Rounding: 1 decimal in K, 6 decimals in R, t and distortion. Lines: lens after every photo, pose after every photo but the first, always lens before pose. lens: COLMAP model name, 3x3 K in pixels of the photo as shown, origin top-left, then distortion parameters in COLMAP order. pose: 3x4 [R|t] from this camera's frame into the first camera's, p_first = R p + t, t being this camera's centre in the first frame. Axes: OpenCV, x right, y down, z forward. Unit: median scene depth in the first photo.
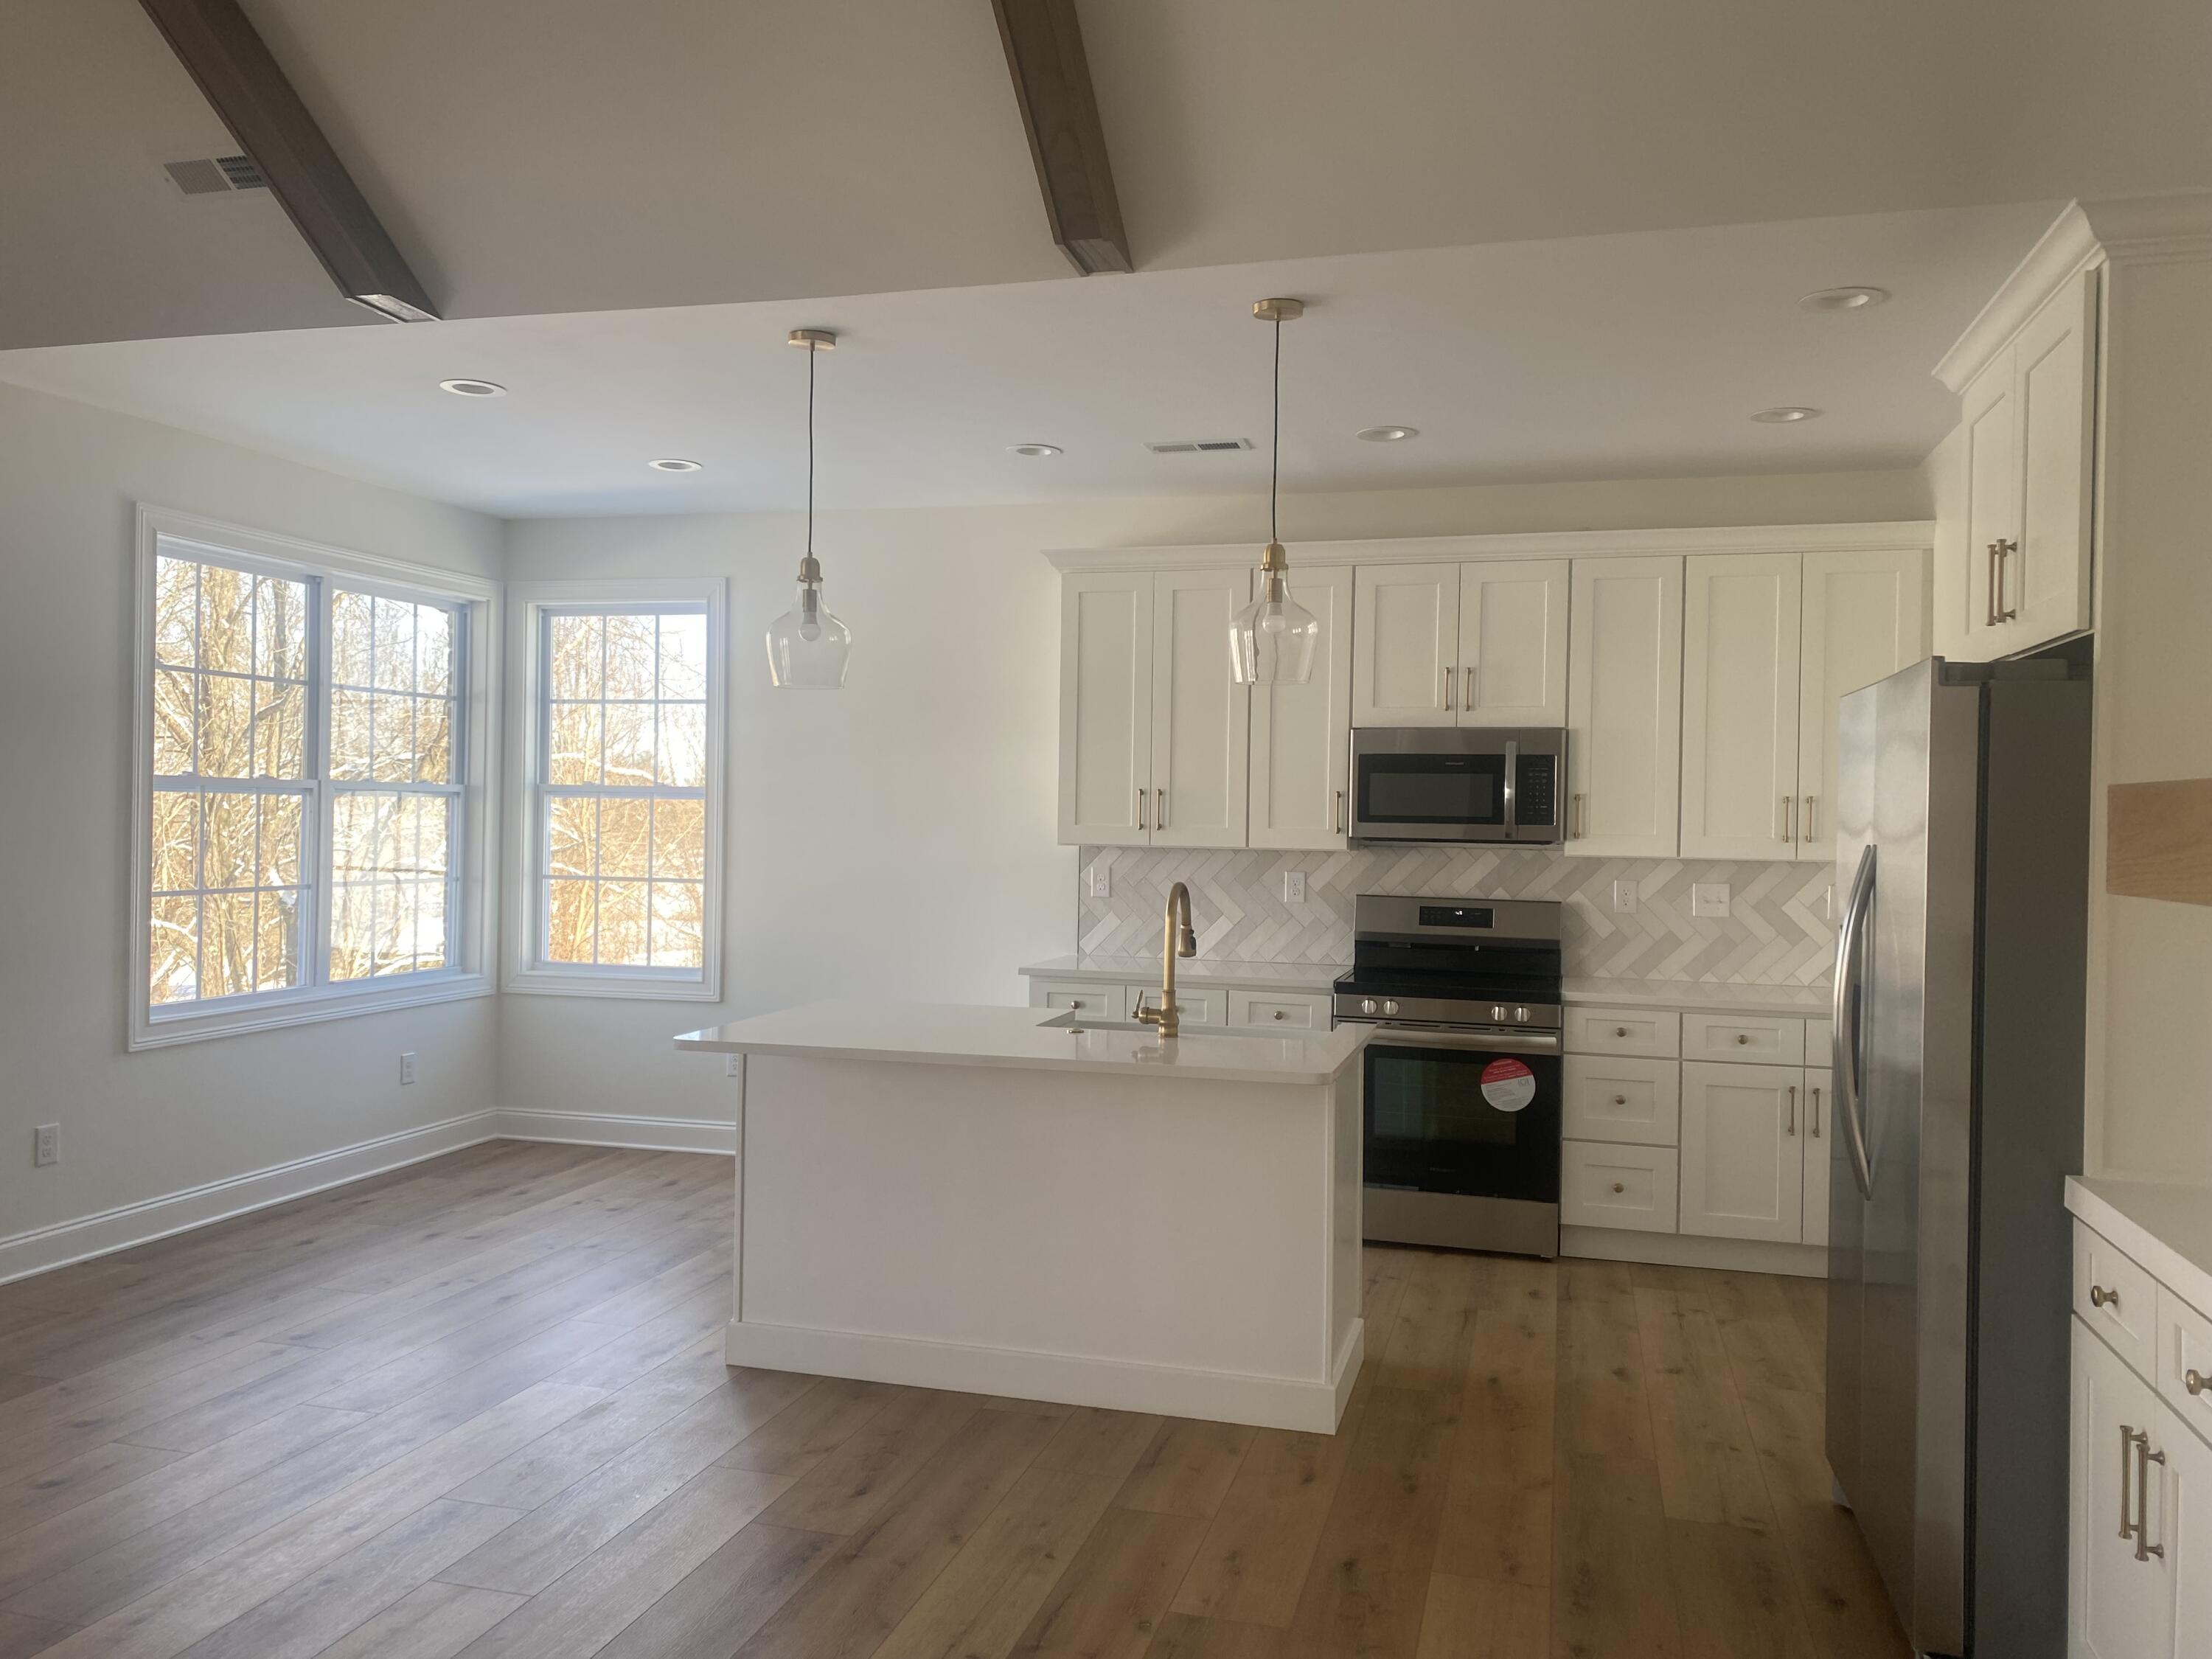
lens RADIAL K [[1689.9, 0, 1106.0], [0, 1689.9, 826.1], [0, 0, 1]] dist [0.046610, -0.037390]
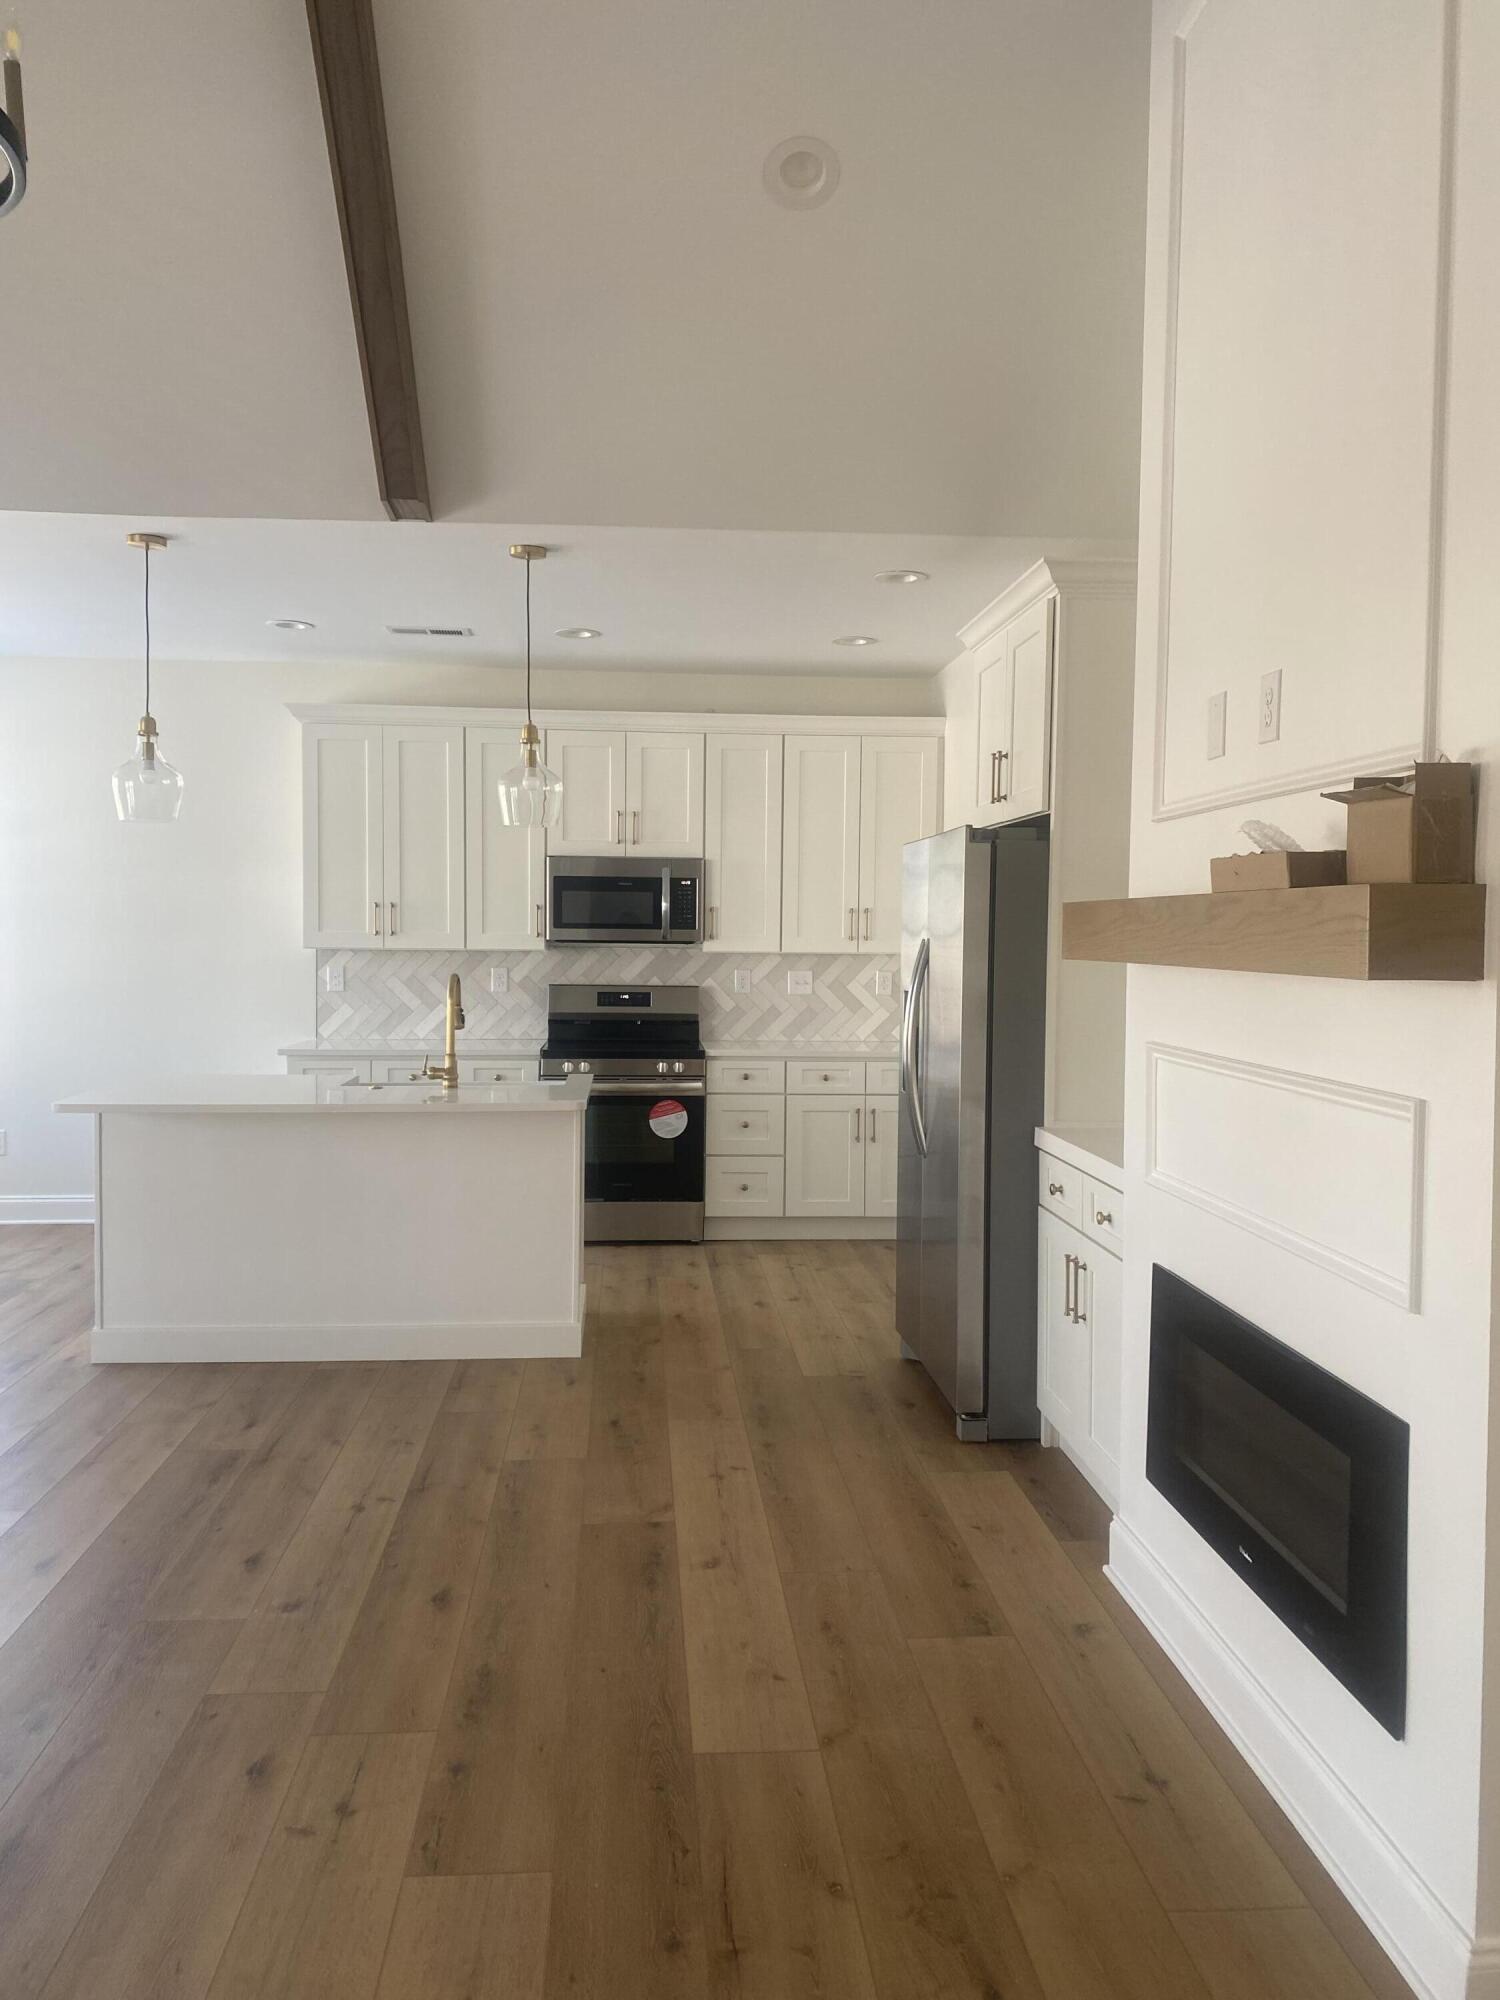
lens RADIAL K [[1531.9, 0, 729.2], [0, 1531.9, 999.6], [0, 0, 1]] dist [0.134683, -0.004841]
pose [[0.945014, -0.022460, 0.326257, -0.122886], [0.008505, 0.998989, 0.044137, 0.001793], [-0.326919, -0.038936, 0.944250, -0.189684]]
